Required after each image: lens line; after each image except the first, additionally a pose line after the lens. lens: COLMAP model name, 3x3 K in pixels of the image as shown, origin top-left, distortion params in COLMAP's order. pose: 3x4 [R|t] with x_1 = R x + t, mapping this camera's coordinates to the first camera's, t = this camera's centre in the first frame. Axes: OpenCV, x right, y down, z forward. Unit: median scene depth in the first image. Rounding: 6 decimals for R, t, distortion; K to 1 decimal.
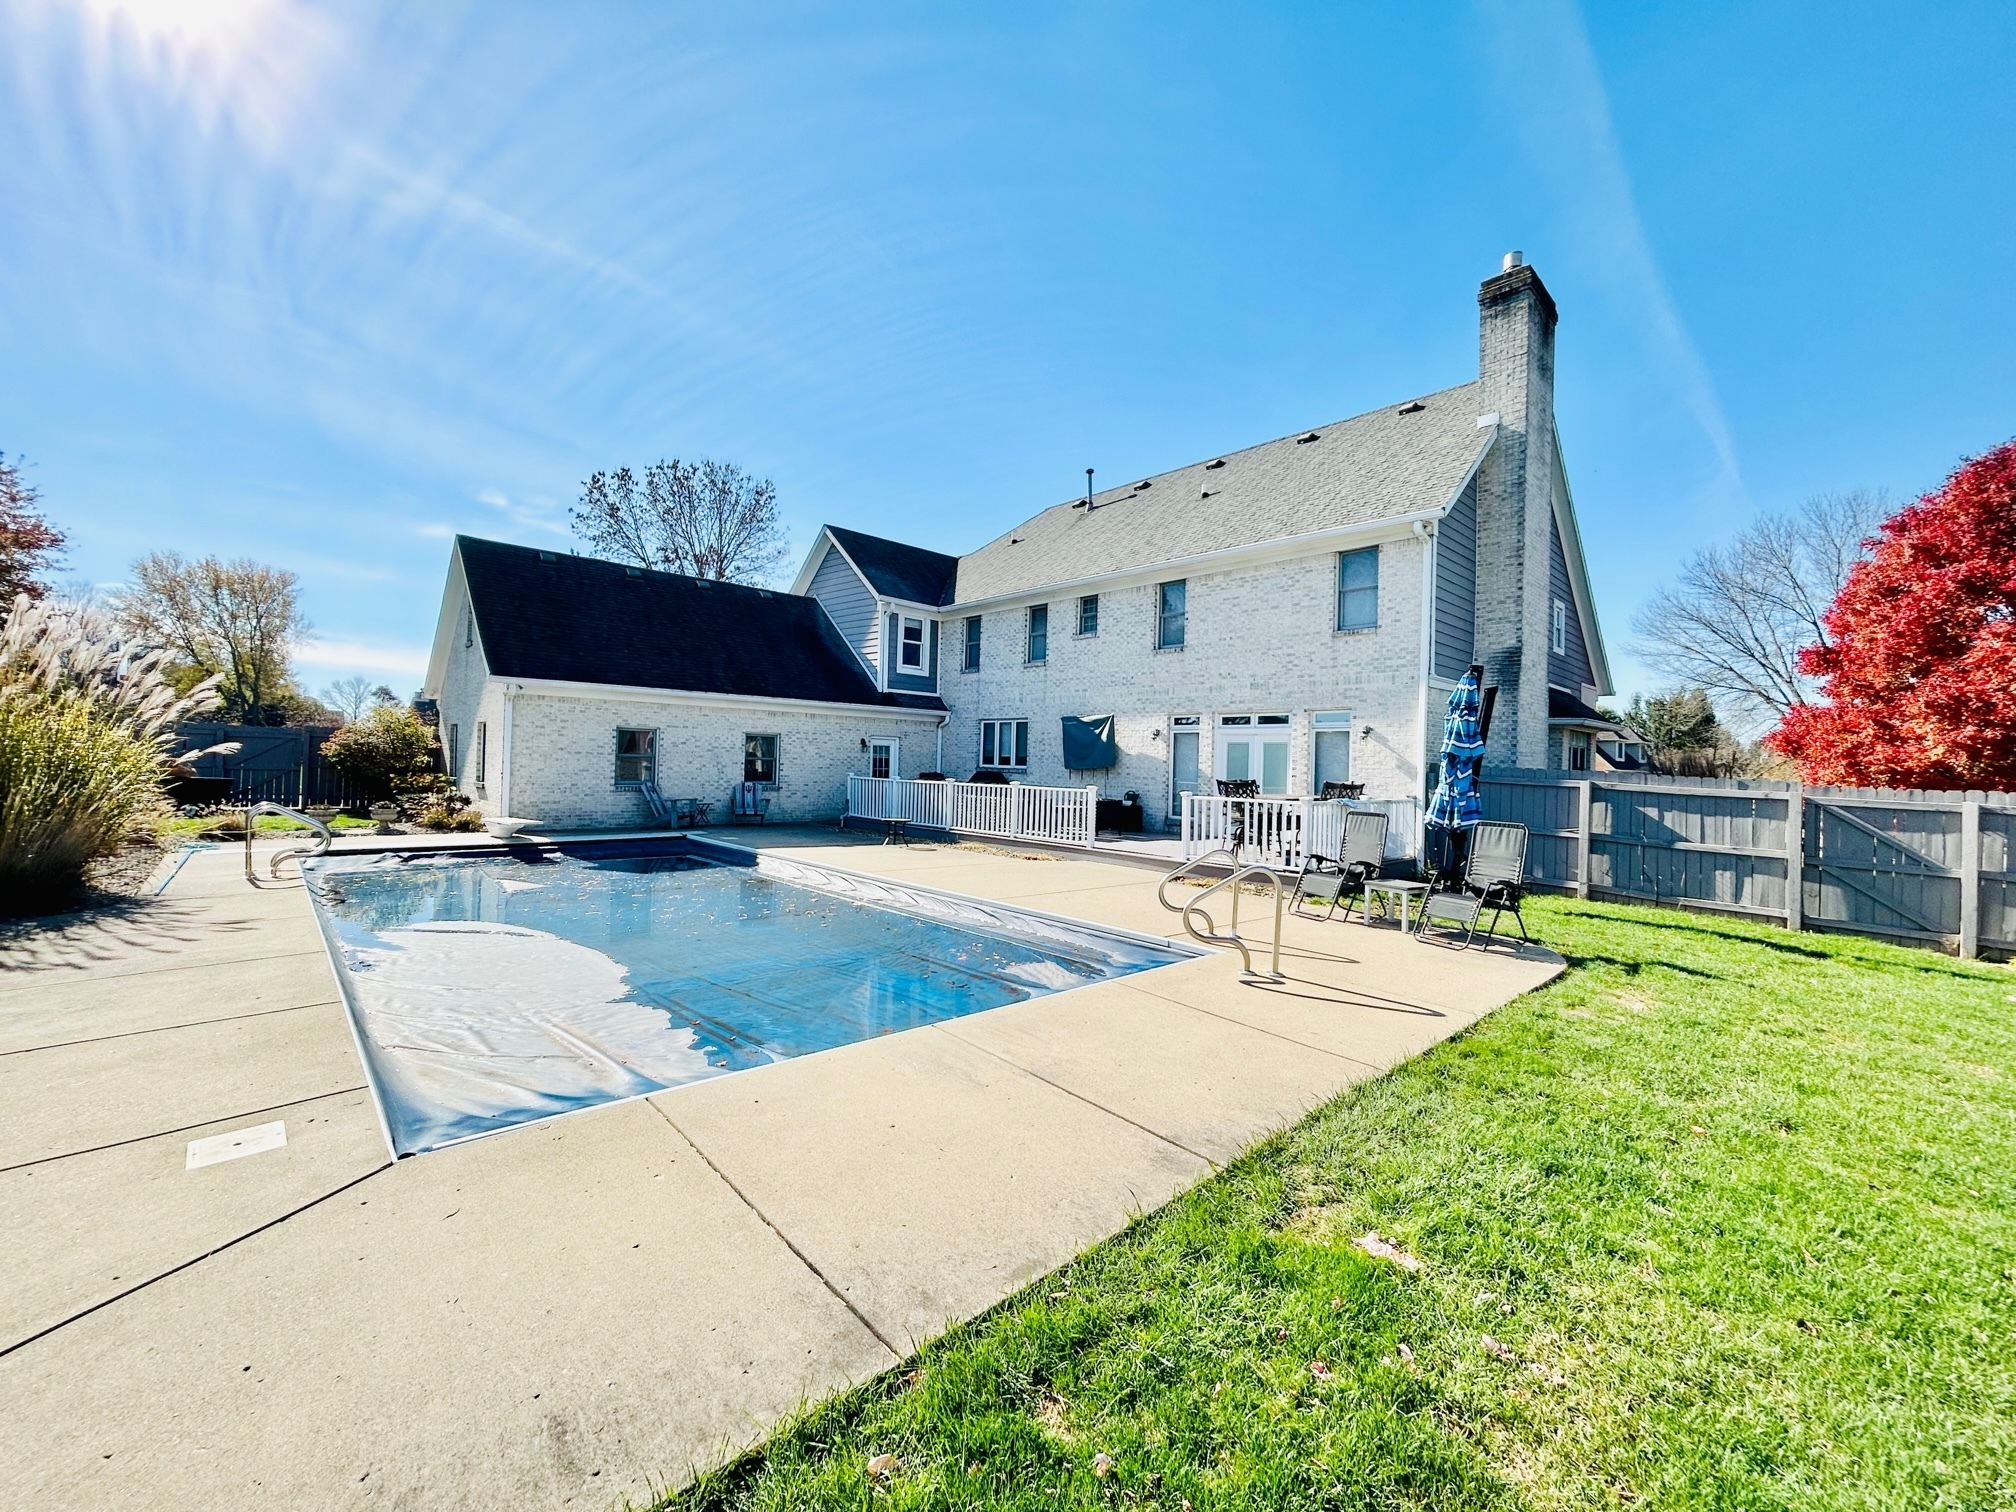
lens RADIAL K [[811.8, 0, 1008.0], [0, 811.8, 756.0], [0, 0, 1]] dist [0.000882, 0.000037]
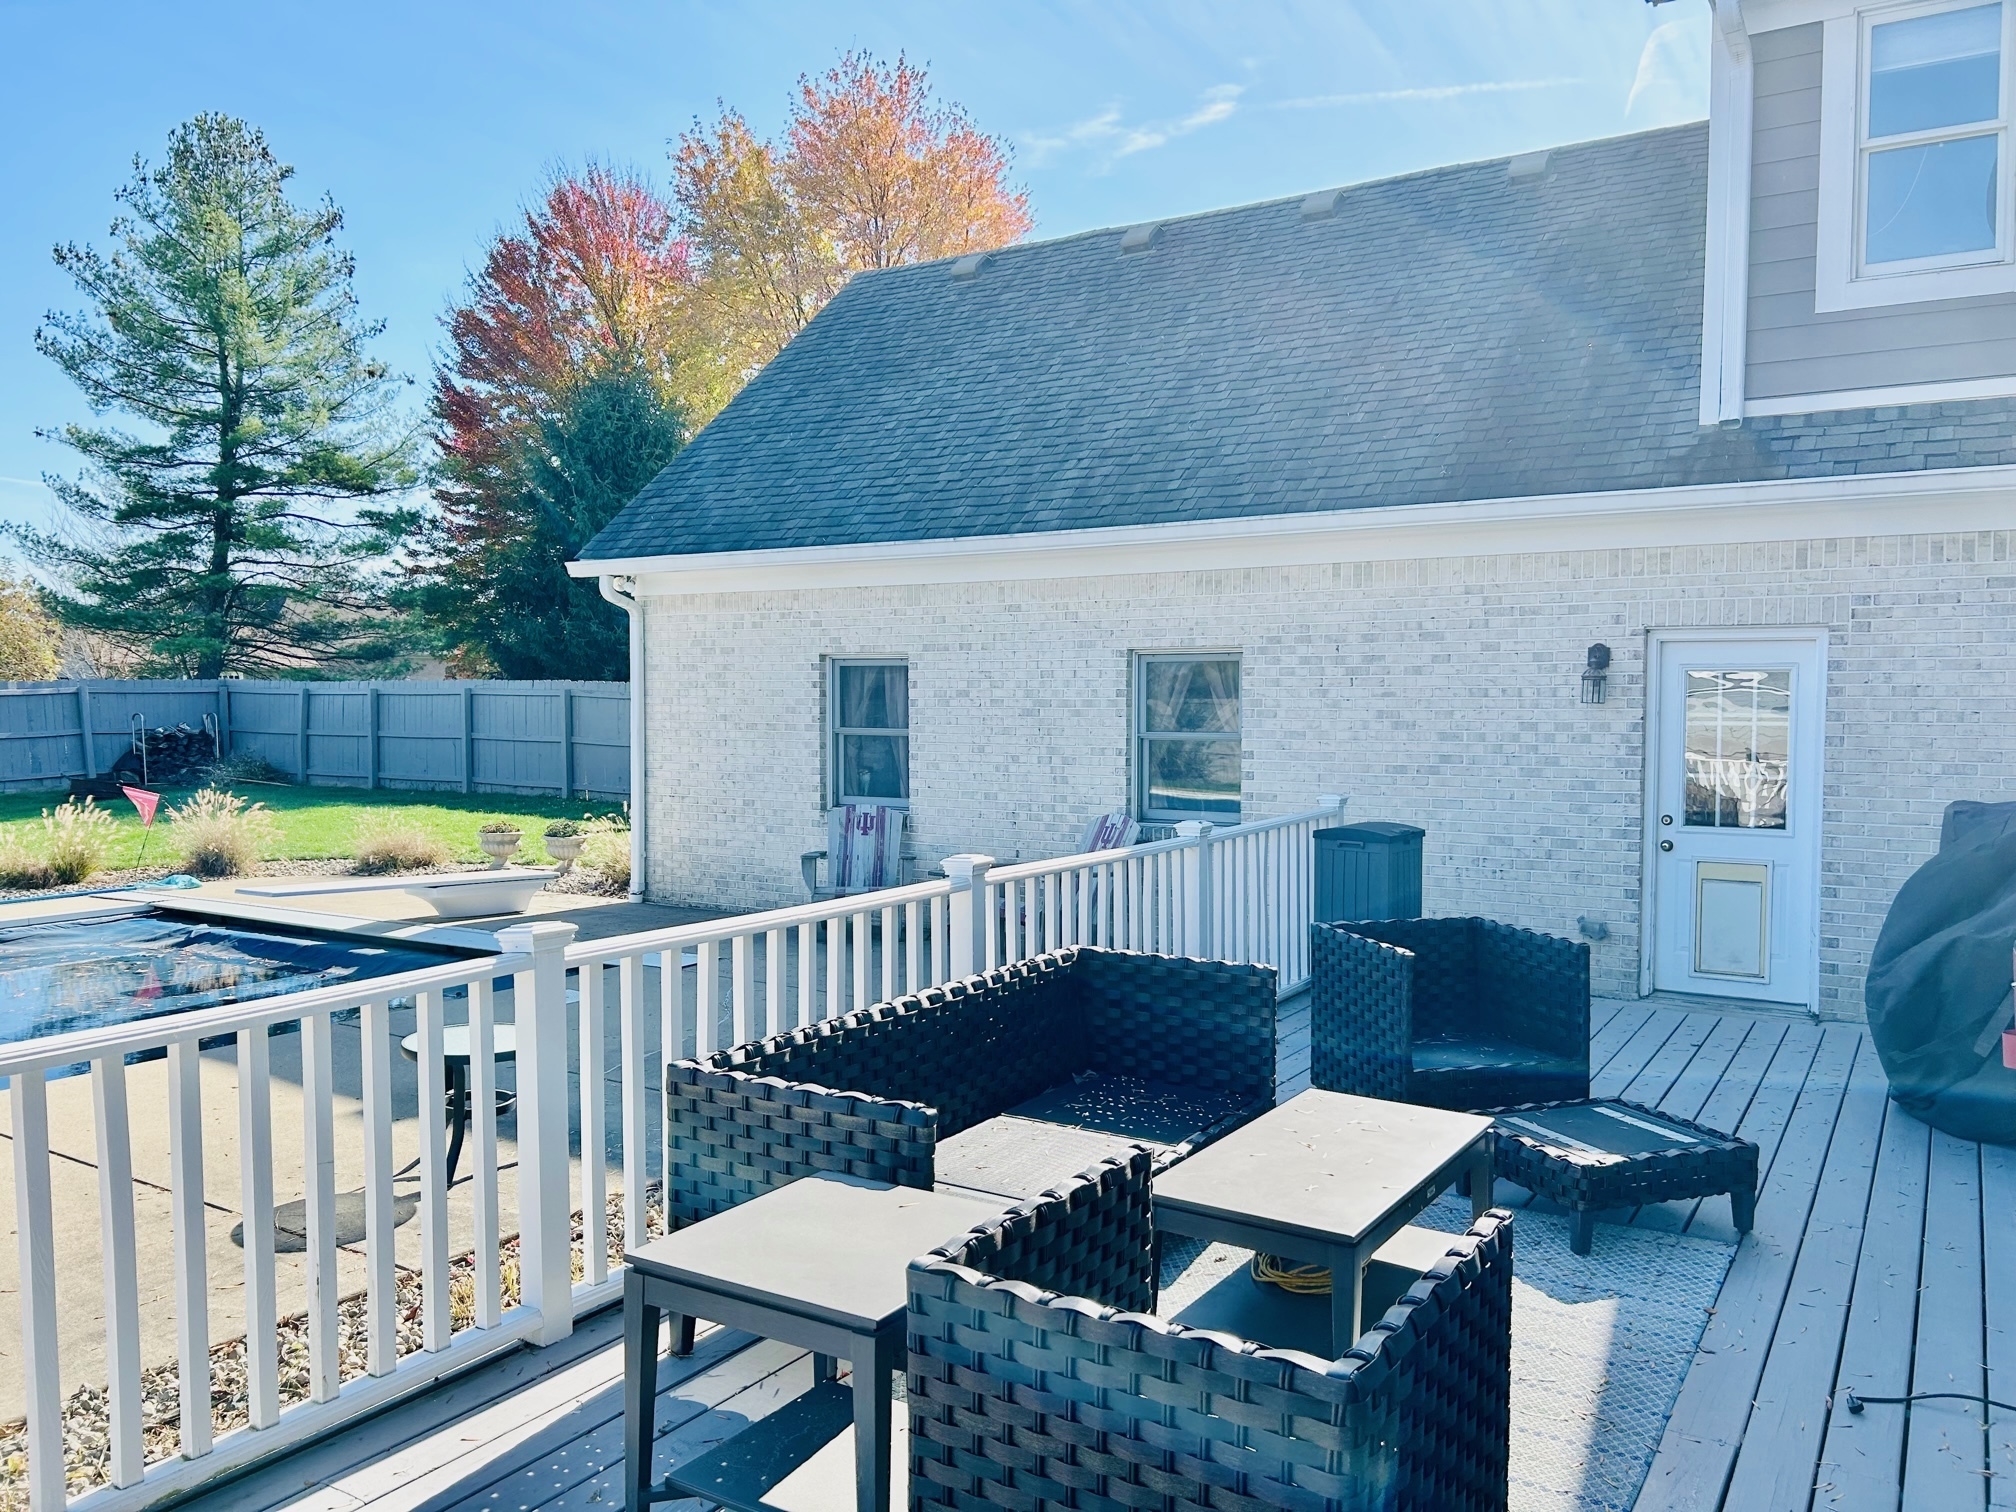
lens RADIAL K [[1516.1, 0, 1014.6], [0, 1516.1, 759.4], [0, 0, 1]] dist [0.055192, -0.052488]
pose [[0.267513, 0.017868, -0.963388, 0.212994], [0.017863, 0.999564, 0.023499, -0.002403], [0.963389, -0.023495, 0.267078, 0.783878]]
